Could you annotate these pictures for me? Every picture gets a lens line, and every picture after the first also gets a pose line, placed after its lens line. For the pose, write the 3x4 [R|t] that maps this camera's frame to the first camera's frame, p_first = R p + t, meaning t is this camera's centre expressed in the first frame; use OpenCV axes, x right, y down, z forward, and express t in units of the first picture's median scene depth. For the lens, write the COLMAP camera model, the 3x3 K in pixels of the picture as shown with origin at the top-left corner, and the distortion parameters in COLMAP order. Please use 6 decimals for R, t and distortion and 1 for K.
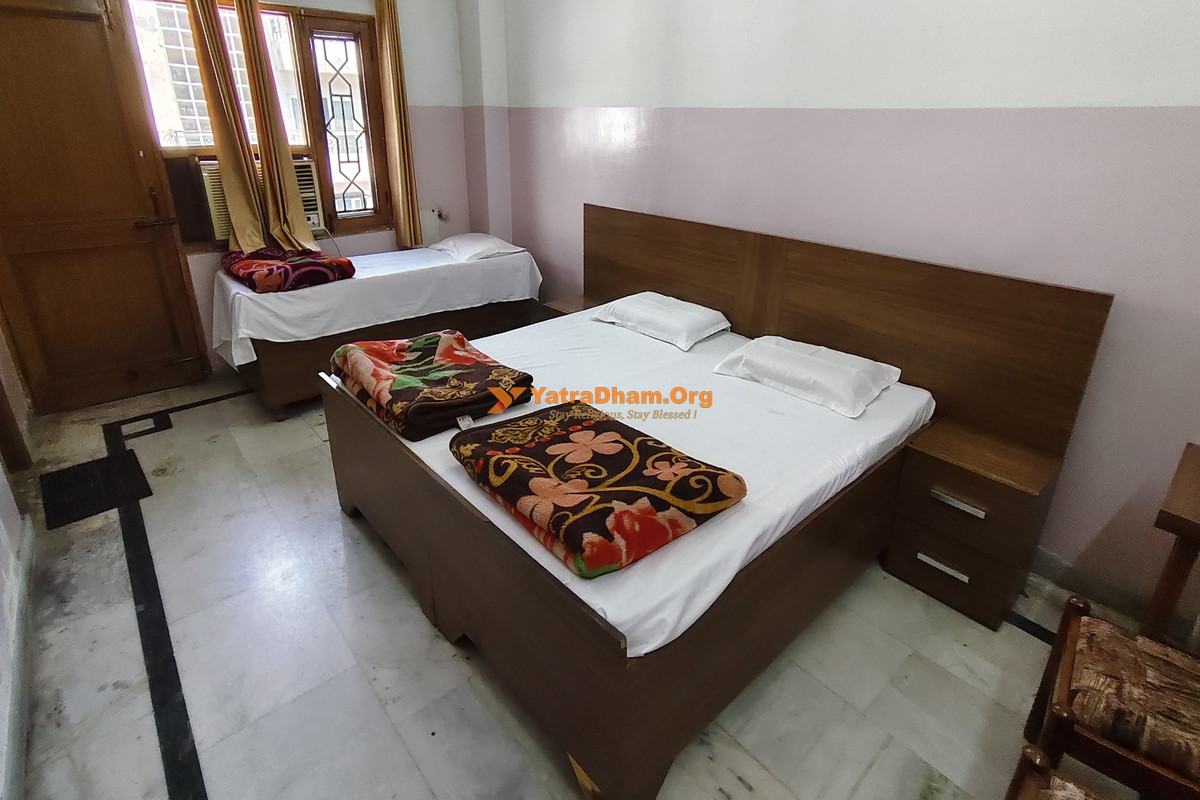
lens RADIAL K [[581.5, 0, 596.0], [0, 581.5, 325.2], [0, 0, 1]] dist [-0.030291, 0.023741]
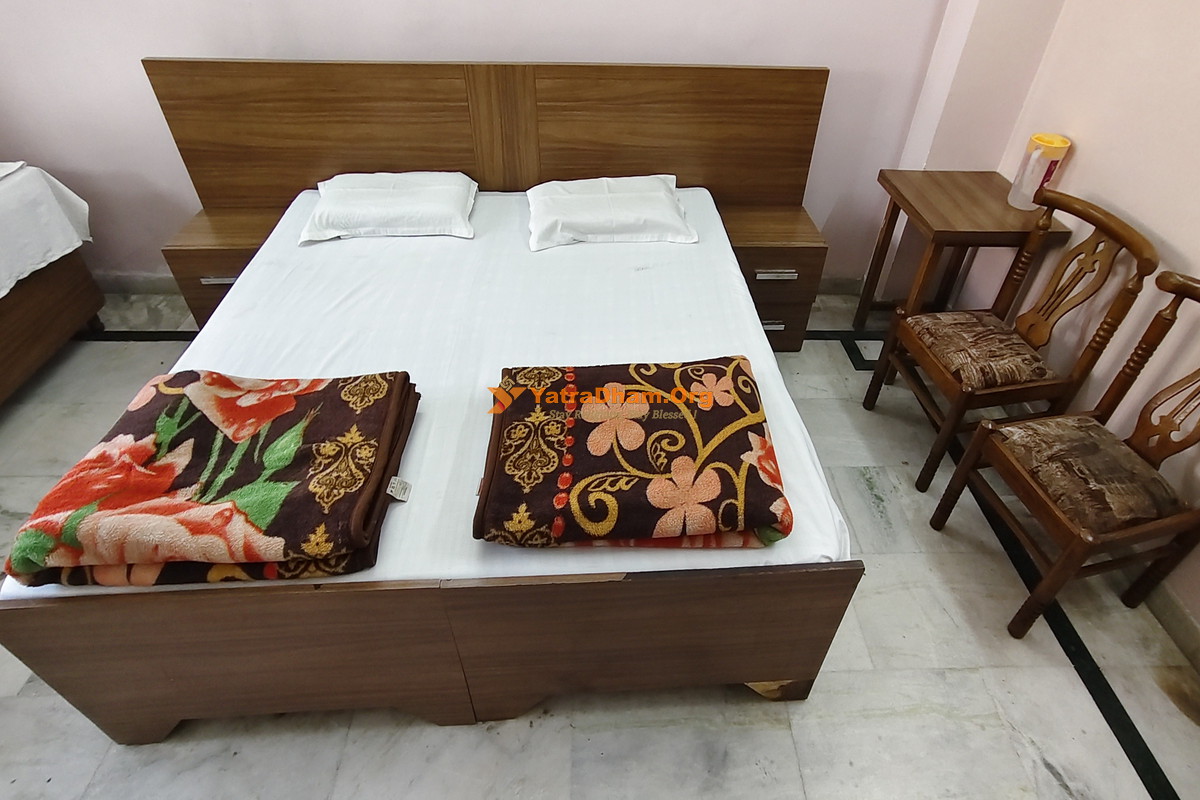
lens RADIAL K [[636.7, 0, 557.5], [0, 636.7, 314.0], [0, 0, 1]] dist [0.019643, 0.000289]
pose [[0.636957, -0.472449, 0.609161, -0.417818], [0.247113, 0.873629, 0.419175, -0.239705], [-0.730220, -0.116465, 0.673212, 0.373770]]
